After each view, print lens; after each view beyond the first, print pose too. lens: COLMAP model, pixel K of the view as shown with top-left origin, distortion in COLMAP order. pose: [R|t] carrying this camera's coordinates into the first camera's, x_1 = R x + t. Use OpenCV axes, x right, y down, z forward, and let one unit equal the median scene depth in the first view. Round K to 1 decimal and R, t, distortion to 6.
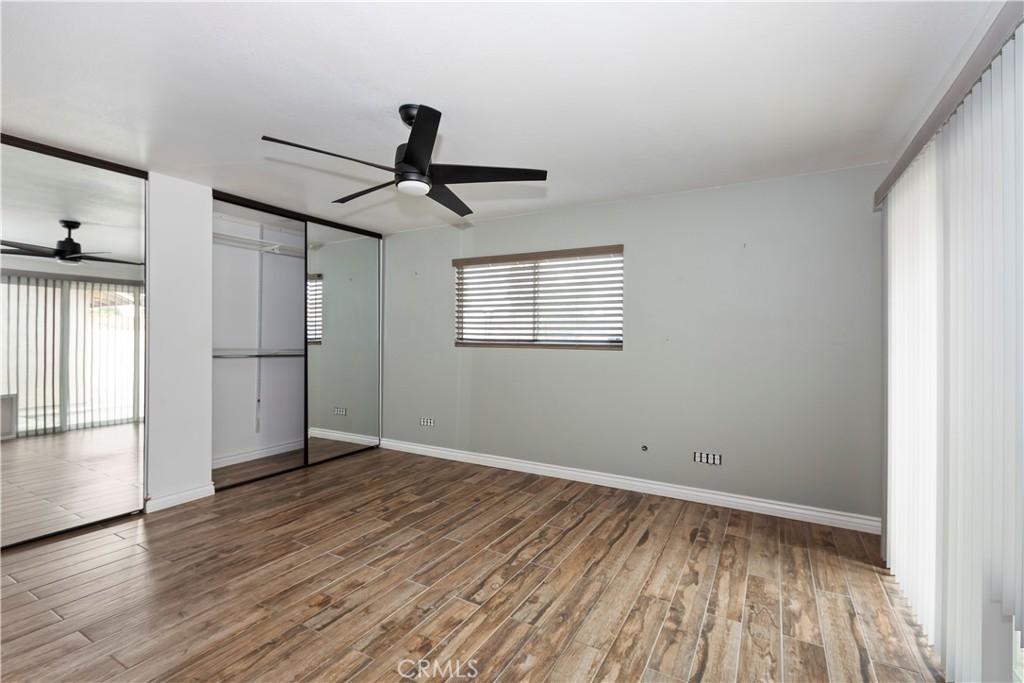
lens RADIAL K [[455.2, 0, 513.7], [0, 455.2, 343.5], [0, 0, 1]] dist [0.001970, -0.000497]
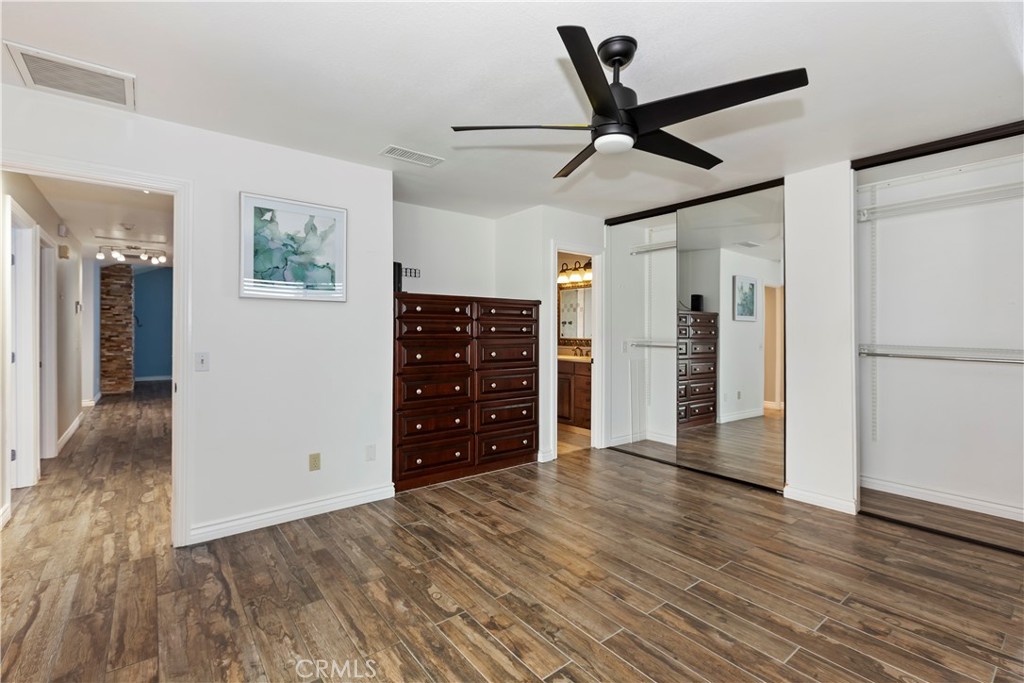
lens RADIAL K [[455.2, 0, 513.7], [0, 455.2, 343.5], [0, 0, 1]] dist [0.001970, -0.000497]
pose [[-0.370720, 0.016228, -0.928603, 0.507401], [-0.017054, 0.999560, 0.024276, -0.003414], [0.928588, 0.024836, -0.370280, 0.963808]]
